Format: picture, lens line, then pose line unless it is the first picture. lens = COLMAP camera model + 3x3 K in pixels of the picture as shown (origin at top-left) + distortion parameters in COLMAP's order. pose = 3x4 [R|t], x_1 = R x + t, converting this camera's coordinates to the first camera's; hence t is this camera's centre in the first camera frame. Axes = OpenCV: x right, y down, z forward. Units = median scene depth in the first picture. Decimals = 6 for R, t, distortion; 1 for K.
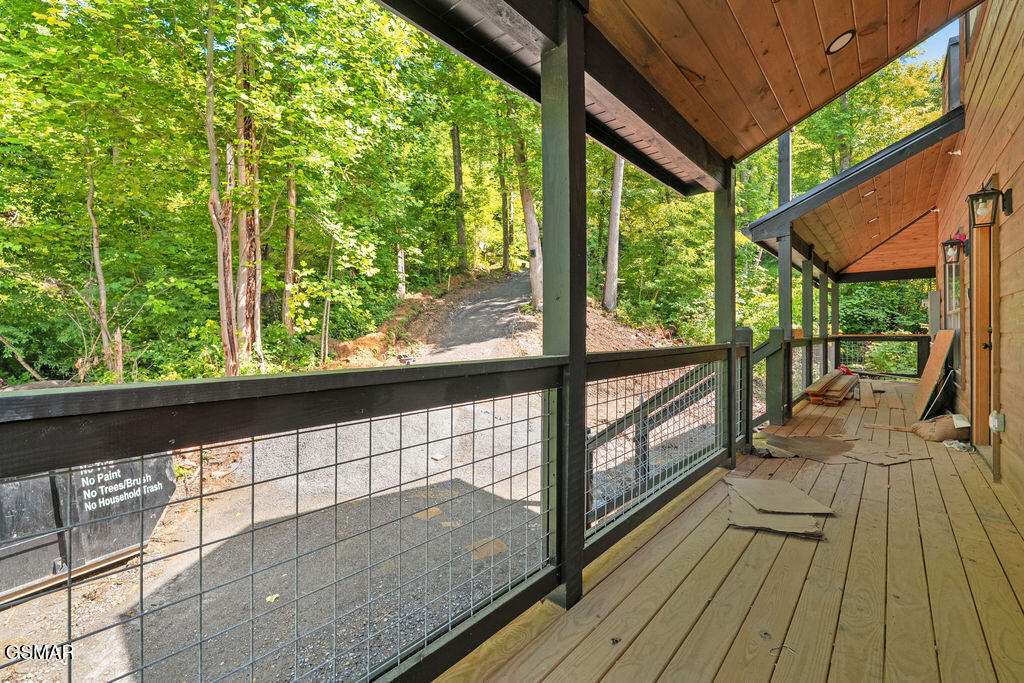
lens RADIAL K [[452.2, 0, 507.4], [0, 452.2, 343.6], [0, 0, 1]] dist [-0.004726, -0.000158]
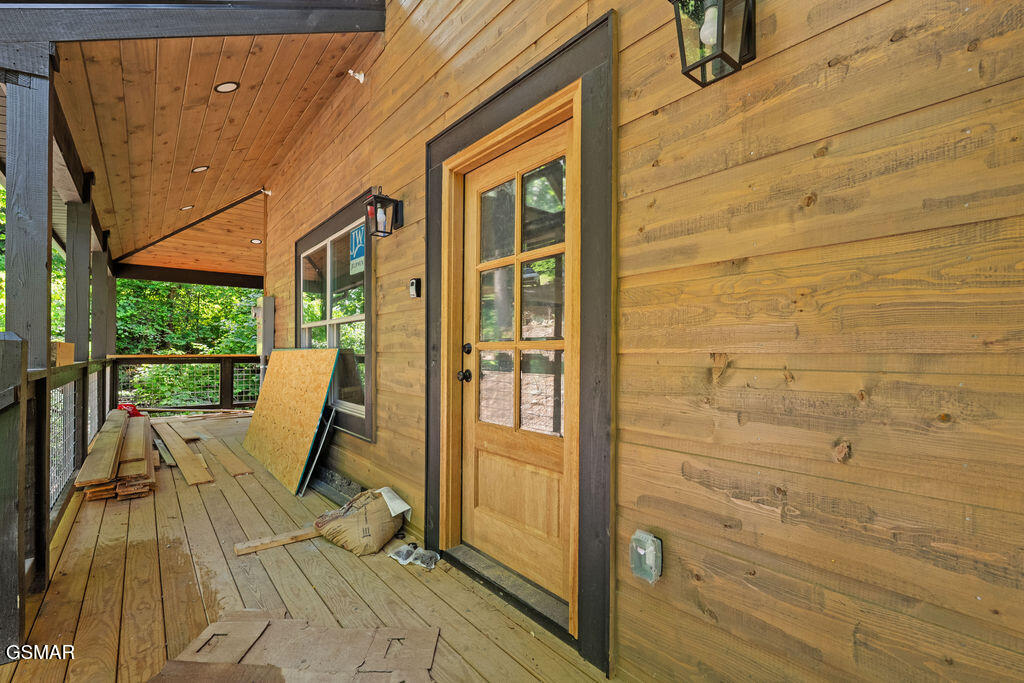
lens RADIAL K [[452.2, 0, 507.4], [0, 452.2, 343.6], [0, 0, 1]] dist [-0.004726, -0.000158]
pose [[0.180445, 0.026347, 0.983232, 0.227278], [0.017147, 0.999405, -0.029927, -0.007230], [-0.983436, 0.022259, 0.179886, 0.381403]]
